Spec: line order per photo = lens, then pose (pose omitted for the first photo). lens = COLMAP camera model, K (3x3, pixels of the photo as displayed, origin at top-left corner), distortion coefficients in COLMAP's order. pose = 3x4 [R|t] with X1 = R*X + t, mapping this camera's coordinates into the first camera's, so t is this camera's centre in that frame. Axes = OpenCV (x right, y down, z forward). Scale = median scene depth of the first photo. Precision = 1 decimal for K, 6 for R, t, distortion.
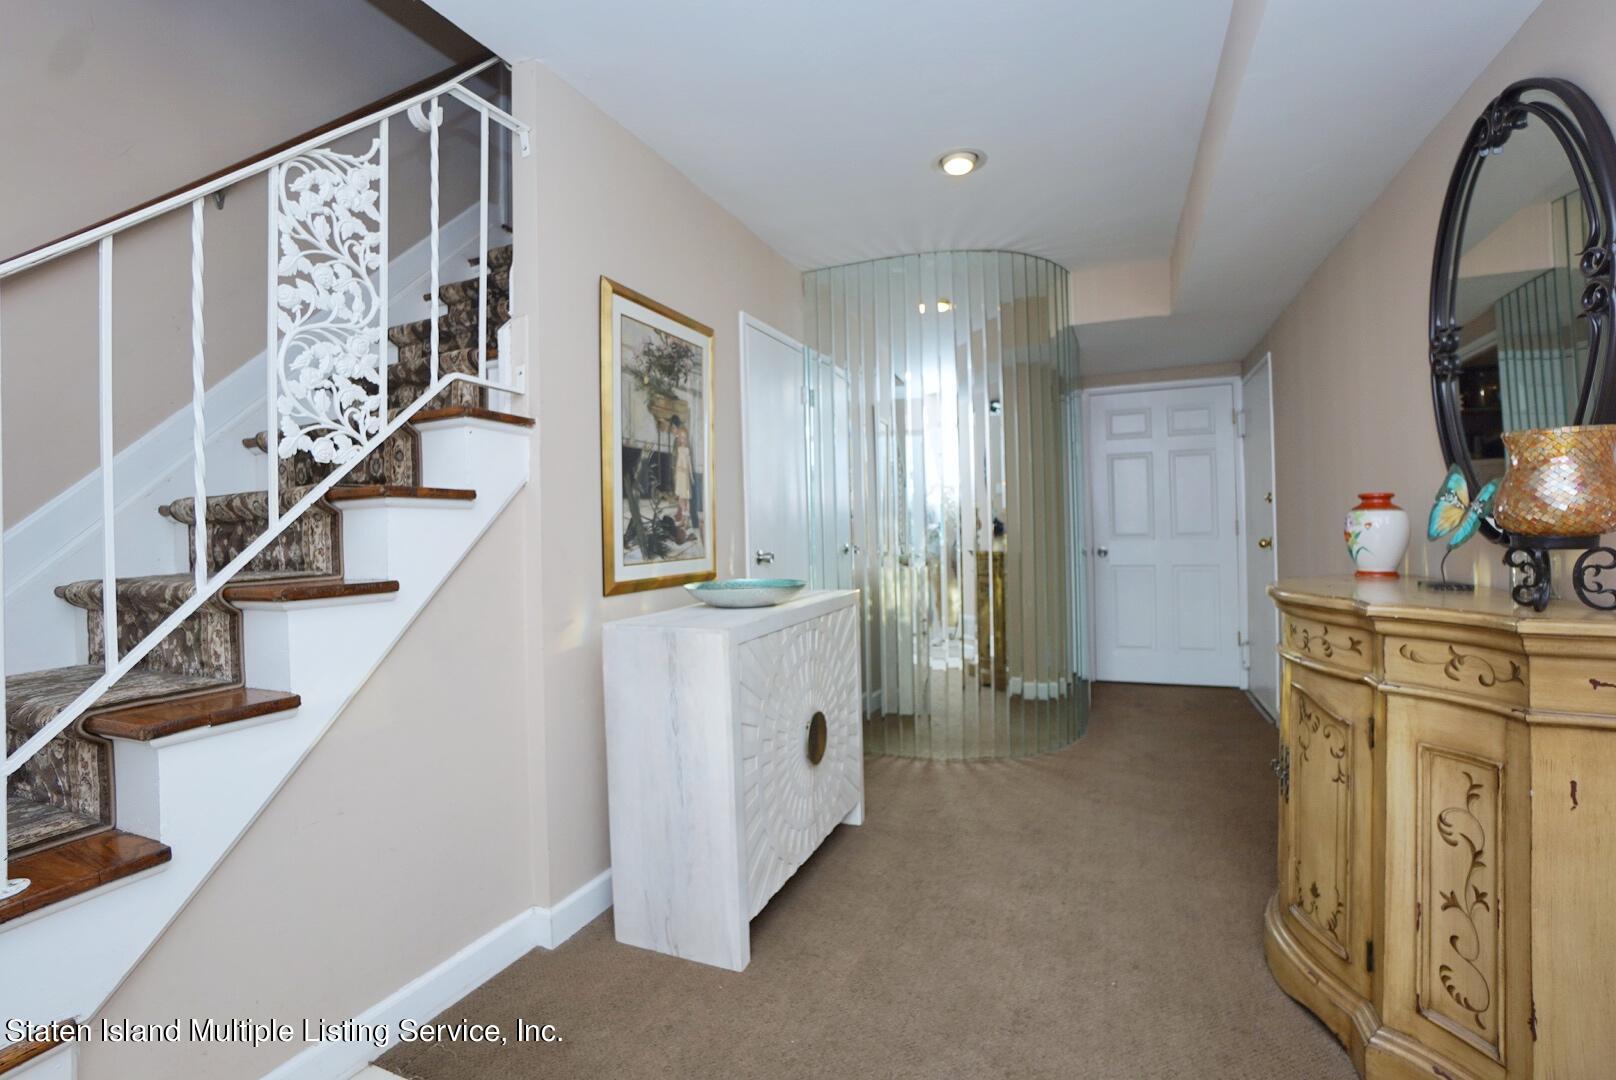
lens RADIAL K [[713.4, 0, 803.7], [0, 713.4, 532.2], [0, 0, 1]] dist [-0.053950, 0.017481]
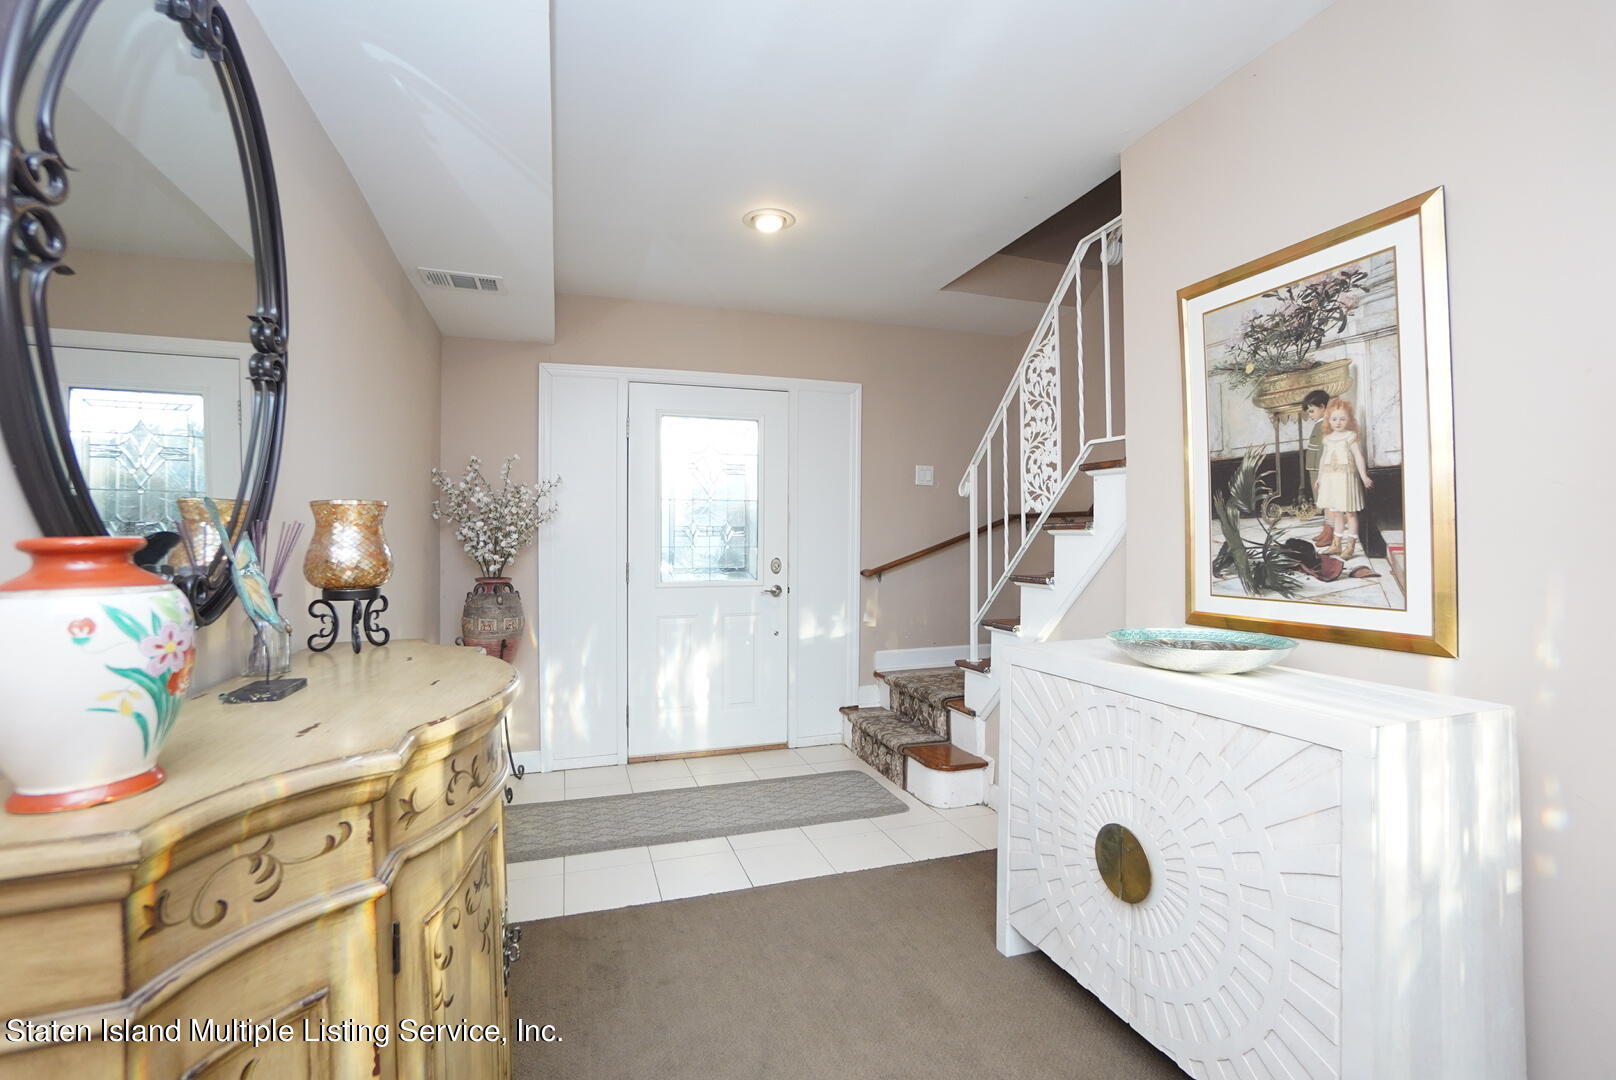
lens RADIAL K [[713.4, 0, 809.4], [0, 713.4, 532.2], [0, 0, 1]] dist [-0.053950, 0.017481]
pose [[-0.738547, 0.026570, -0.673678, 0.680046], [0.024024, 0.999626, 0.013088, -0.053209], [0.673774, -0.006519, -0.738909, 1.253542]]
